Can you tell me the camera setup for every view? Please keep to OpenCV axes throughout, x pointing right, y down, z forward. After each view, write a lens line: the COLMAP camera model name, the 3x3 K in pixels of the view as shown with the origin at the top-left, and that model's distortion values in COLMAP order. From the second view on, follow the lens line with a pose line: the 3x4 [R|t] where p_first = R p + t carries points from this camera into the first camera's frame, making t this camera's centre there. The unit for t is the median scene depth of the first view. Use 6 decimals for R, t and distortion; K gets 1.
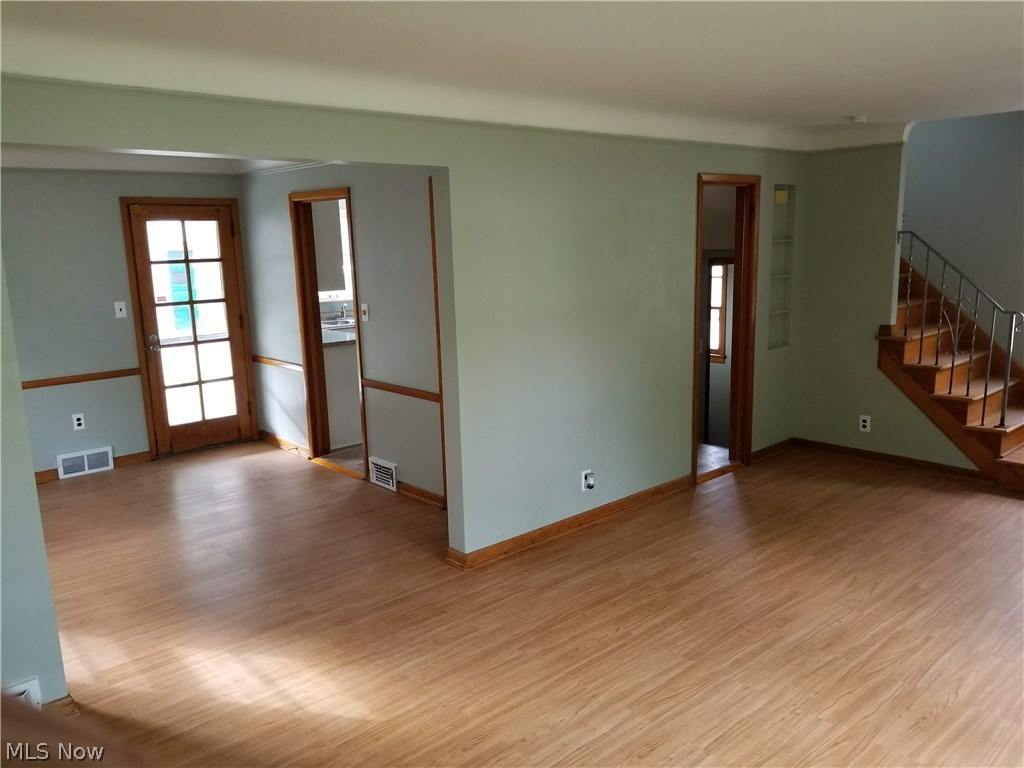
lens RADIAL K [[792.1, 0, 517.2], [0, 792.1, 391.3], [0, 0, 1]] dist [0.076105, -0.140121]
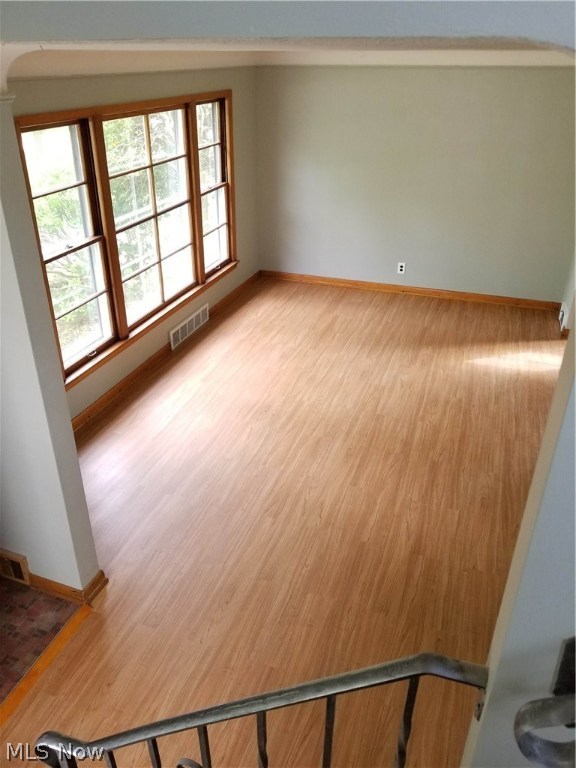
lens RADIAL K [[595.9, 0, 270.4], [0, 595.9, 365.0], [0, 0, 1]] dist [0.079558, -0.144837]
pose [[-0.887078, 0.237972, -0.395552, 0.556069], [-0.060649, 0.789370, 0.610914, -0.338238], [0.457617, 0.565919, -0.685800, 1.024842]]
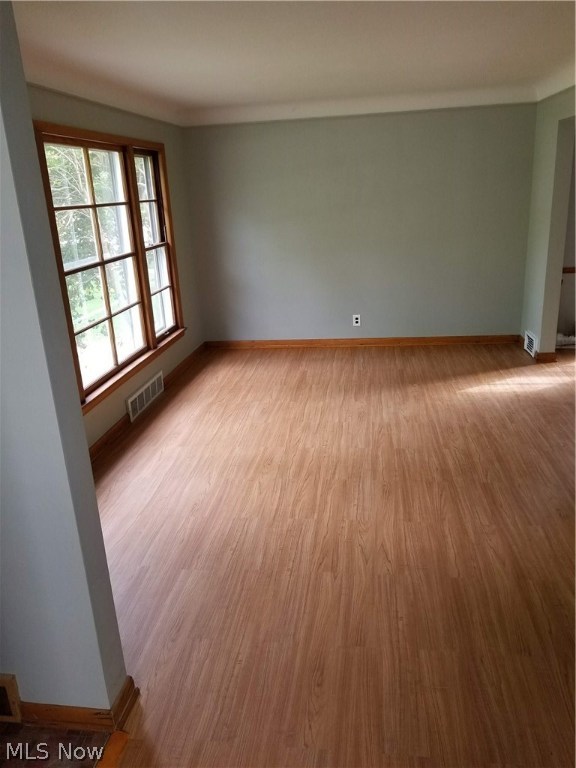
lens RADIAL K [[596.3, 0, 282.0], [0, 596.3, 379.6], [0, 0, 1]] dist [0.082758, -0.141479]
pose [[-0.762331, 0.258723, -0.593223, 0.622251], [-0.051454, 0.889487, 0.454054, -0.187344], [0.645138, 0.376664, -0.664771, 0.926339]]
